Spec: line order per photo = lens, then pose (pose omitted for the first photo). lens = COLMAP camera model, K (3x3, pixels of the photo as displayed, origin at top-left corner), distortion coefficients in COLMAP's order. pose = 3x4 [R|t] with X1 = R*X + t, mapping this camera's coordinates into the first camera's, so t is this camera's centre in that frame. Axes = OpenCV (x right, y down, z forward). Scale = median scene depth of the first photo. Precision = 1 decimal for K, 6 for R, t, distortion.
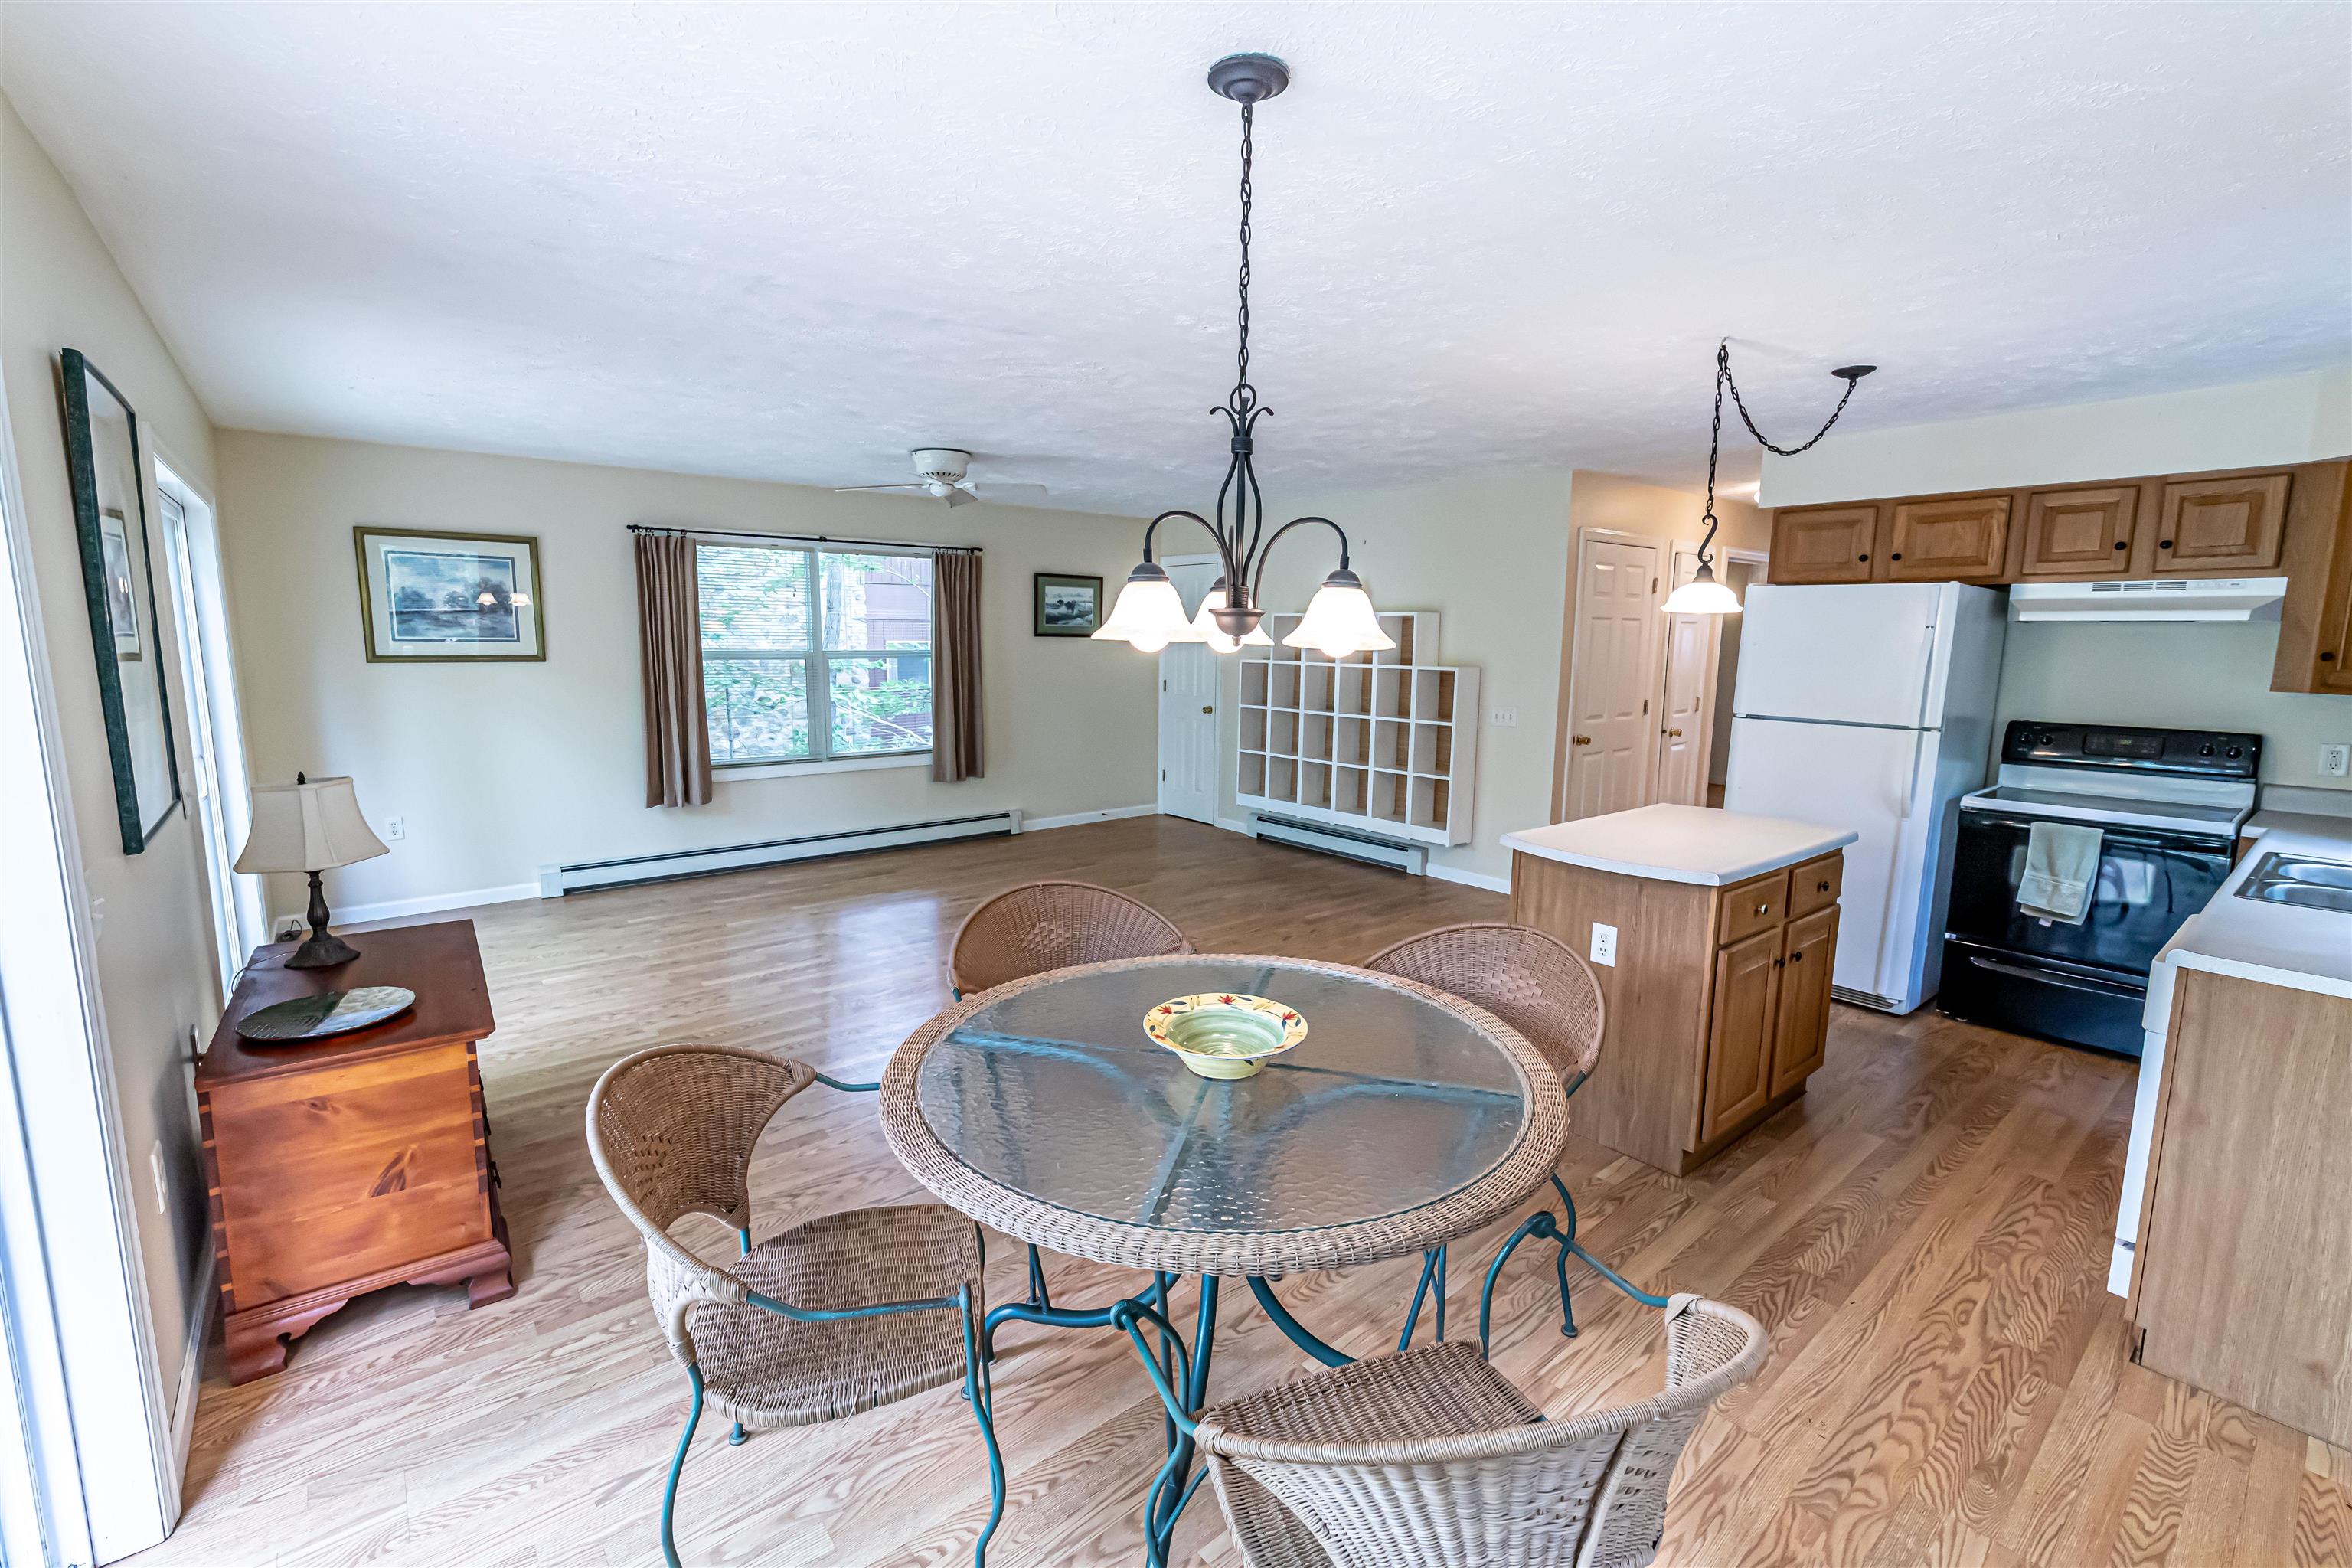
lens RADIAL K [[1028.4, 0, 1158.2], [0, 1028.4, 768.6], [0, 0, 1]] dist [0.000723, -0.000048]
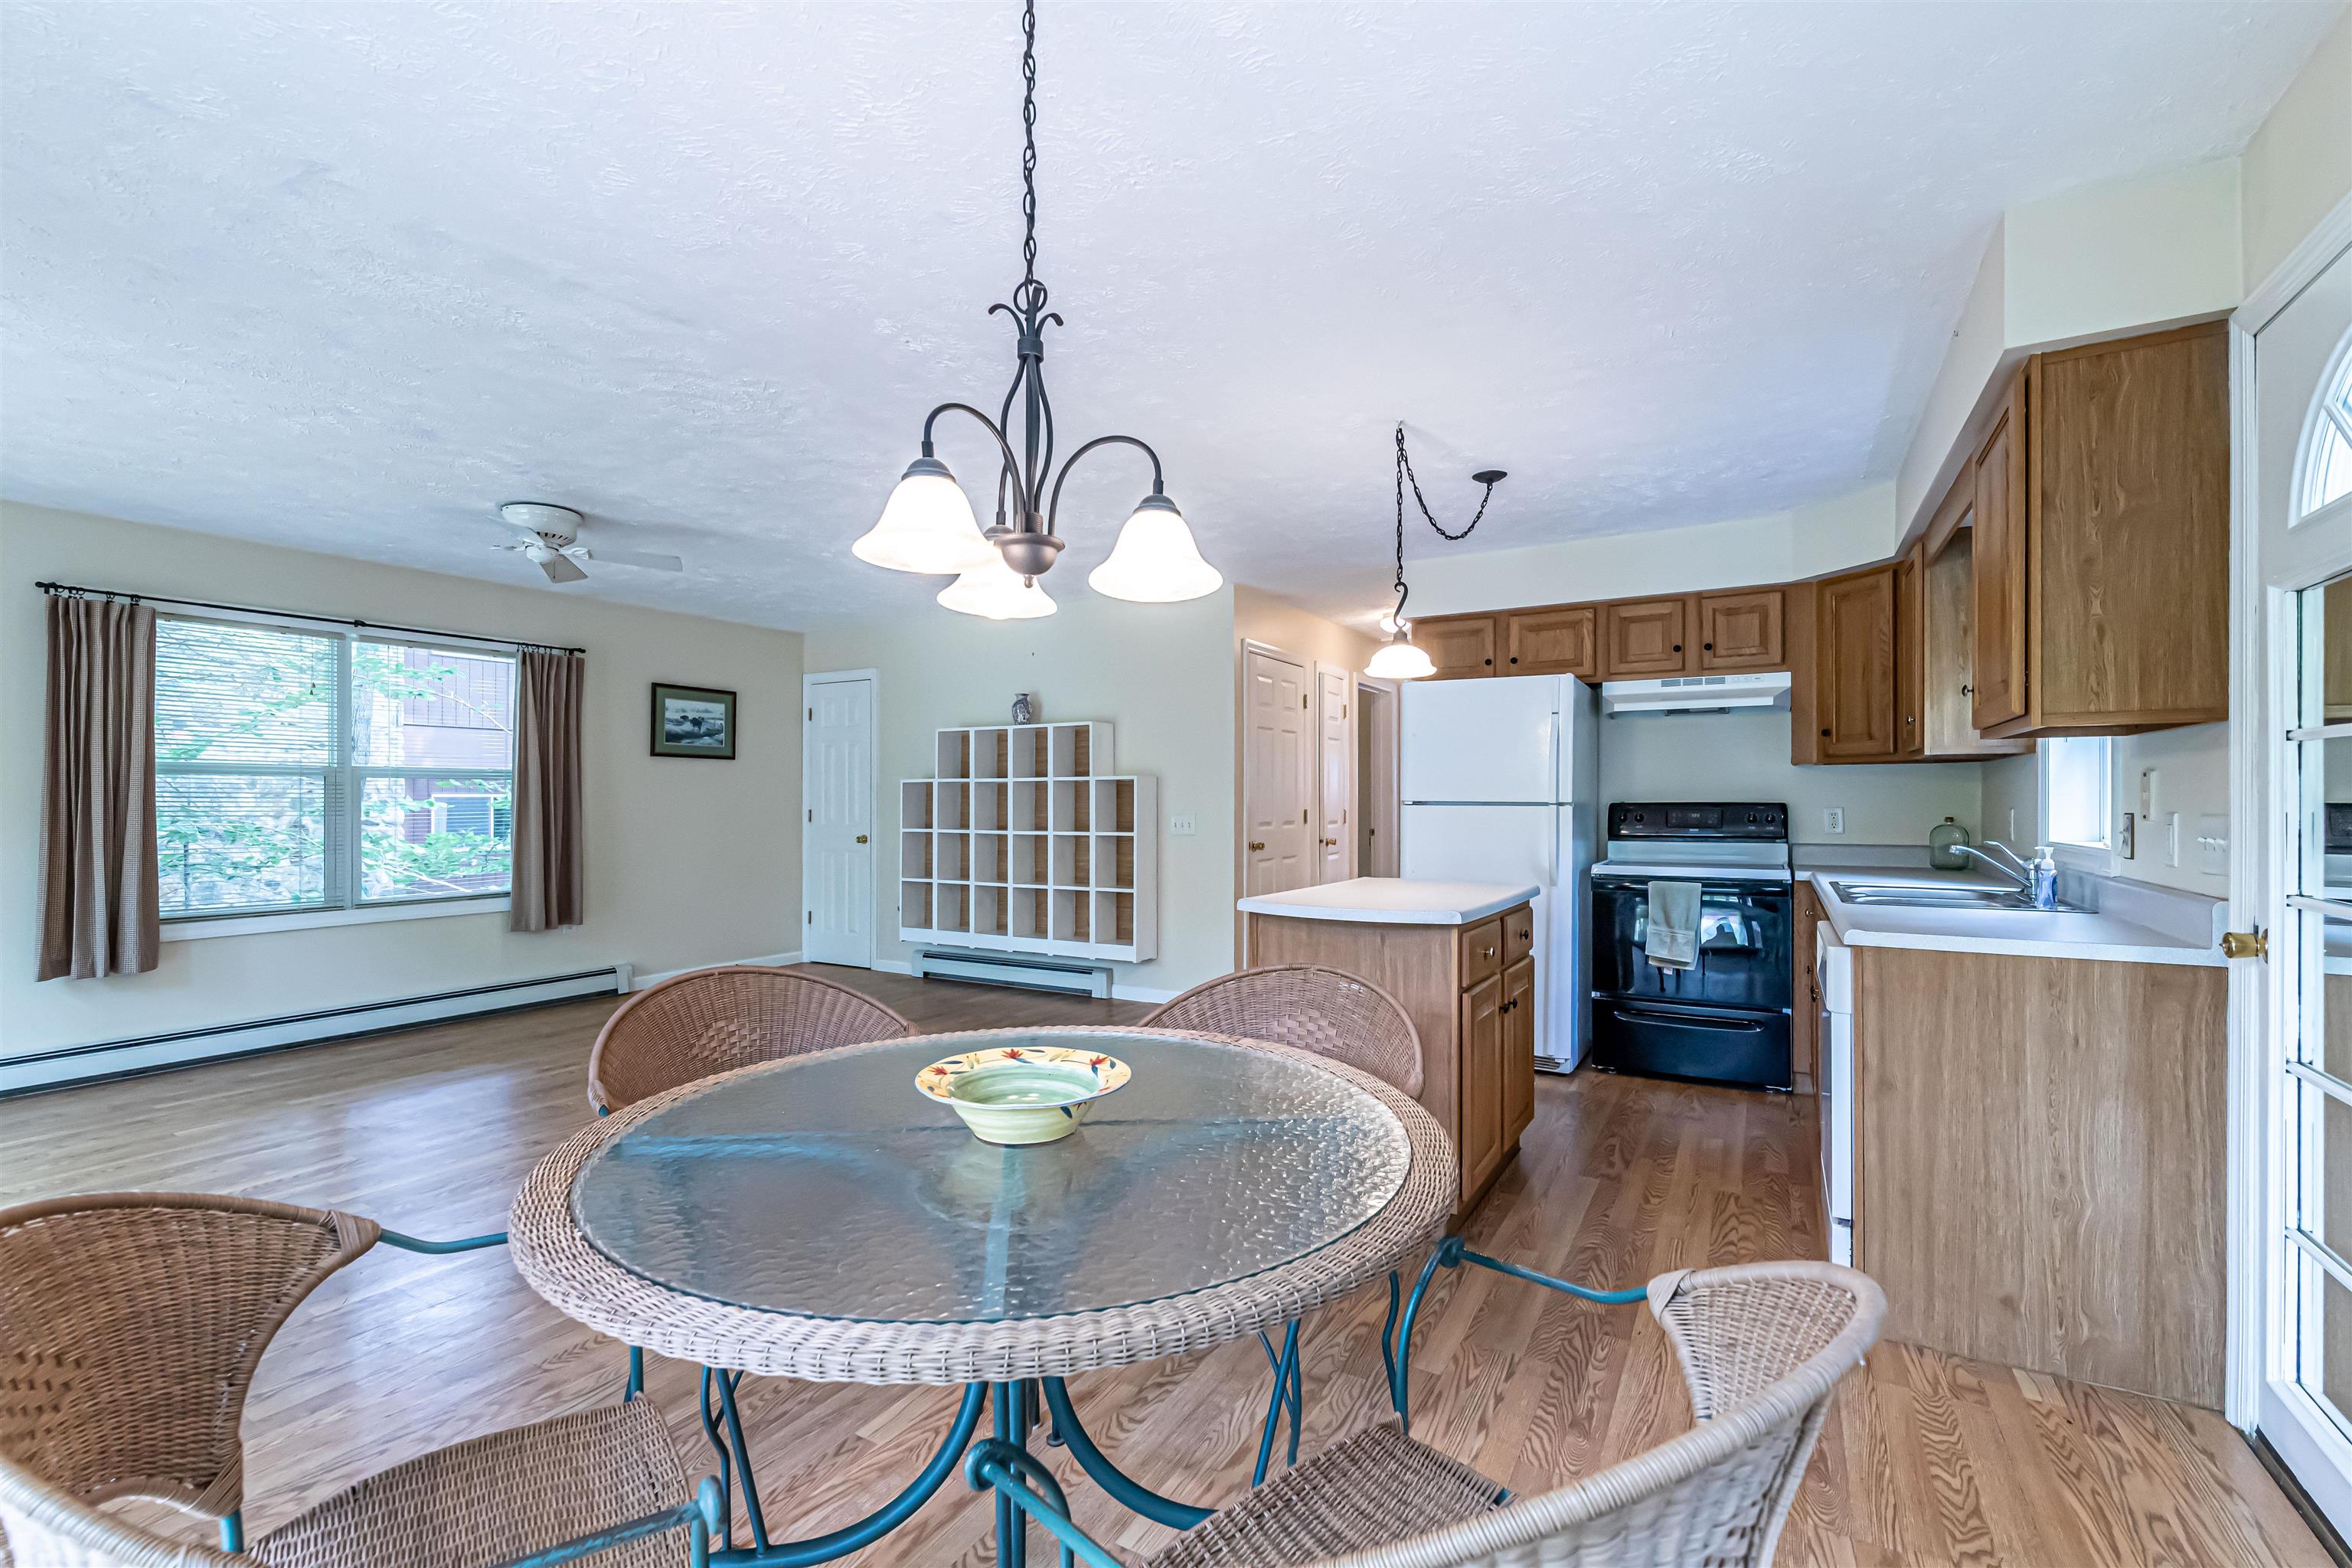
lens RADIAL K [[1048.0, 0, 1160.7], [0, 1048.0, 788.1], [0, 0, 1]] dist [0.000801, -0.000468]
pose [[0.936799, -0.008161, 0.349773, -0.054314], [0.058283, 0.989399, -0.133013, 0.071304], [-0.344979, 0.144992, 0.927344, 0.101358]]
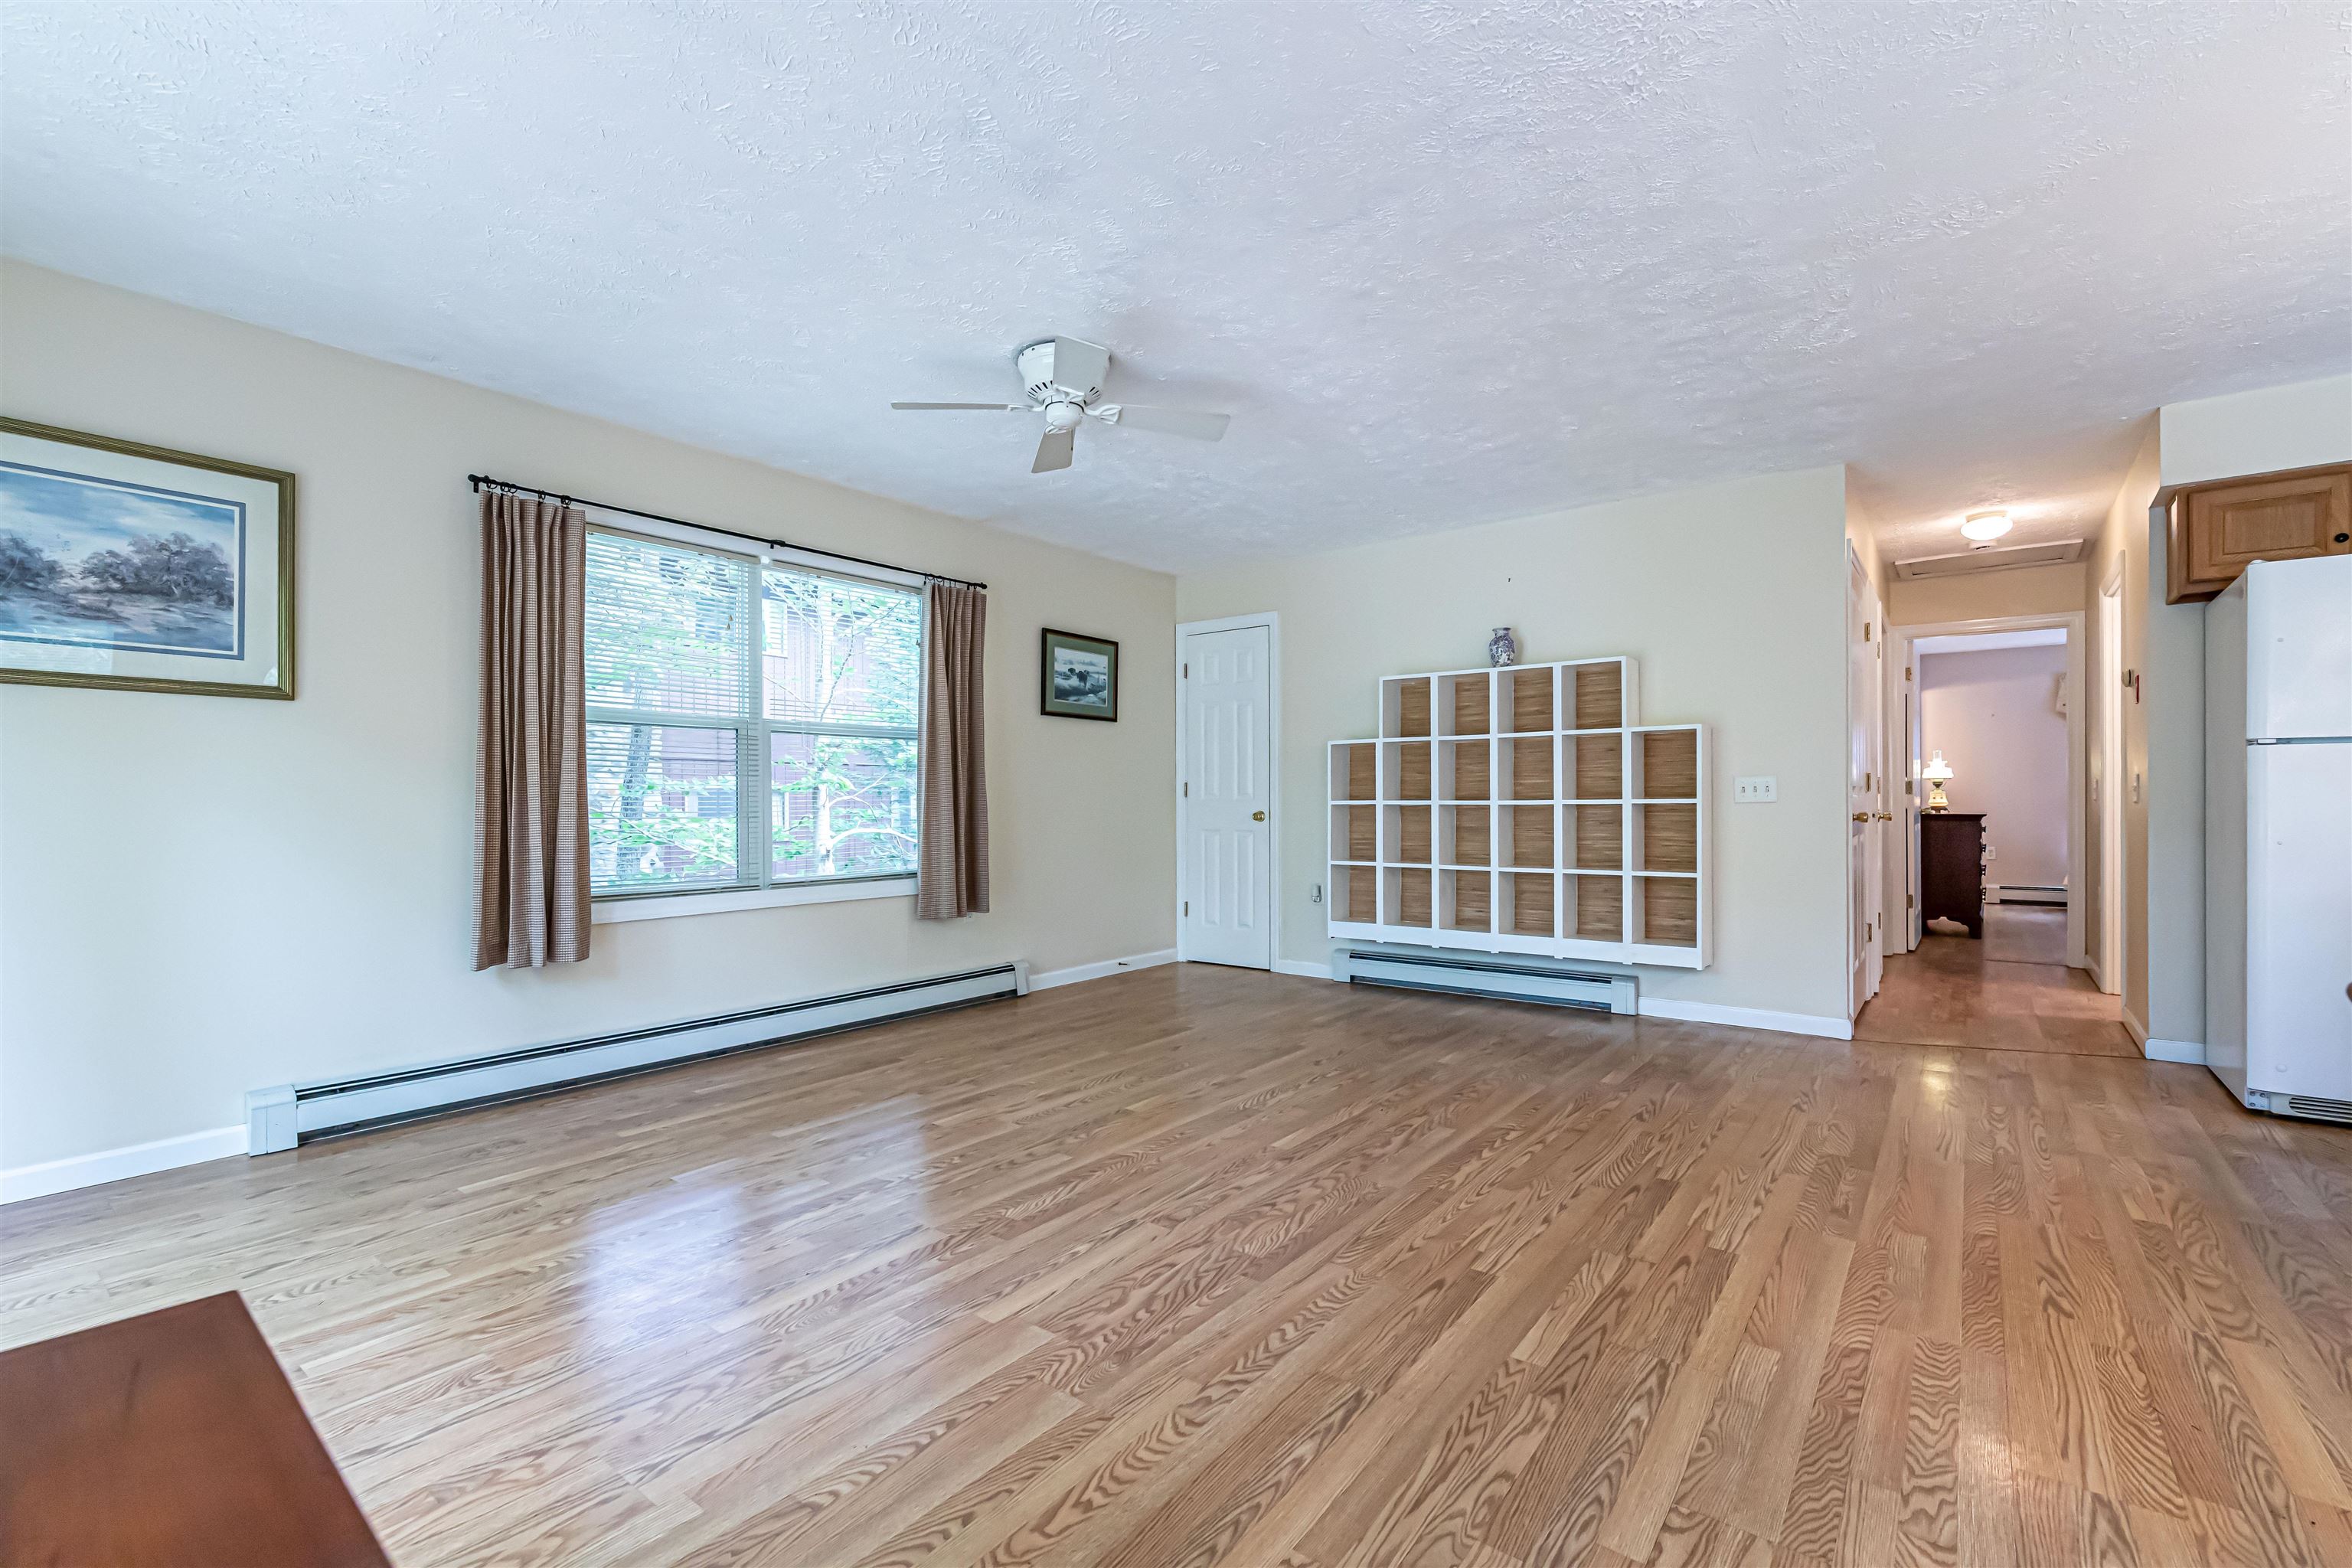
lens RADIAL K [[1036.0, 0, 1137.6], [0, 1036.0, 796.2], [0, 0, 1]] dist [-0.000452, -0.000140]
pose [[0.975594, -0.014109, 0.219128, -0.406006], [0.045053, 0.989564, -0.136867, 0.056876], [-0.214910, 0.143399, 0.966049, 0.554399]]
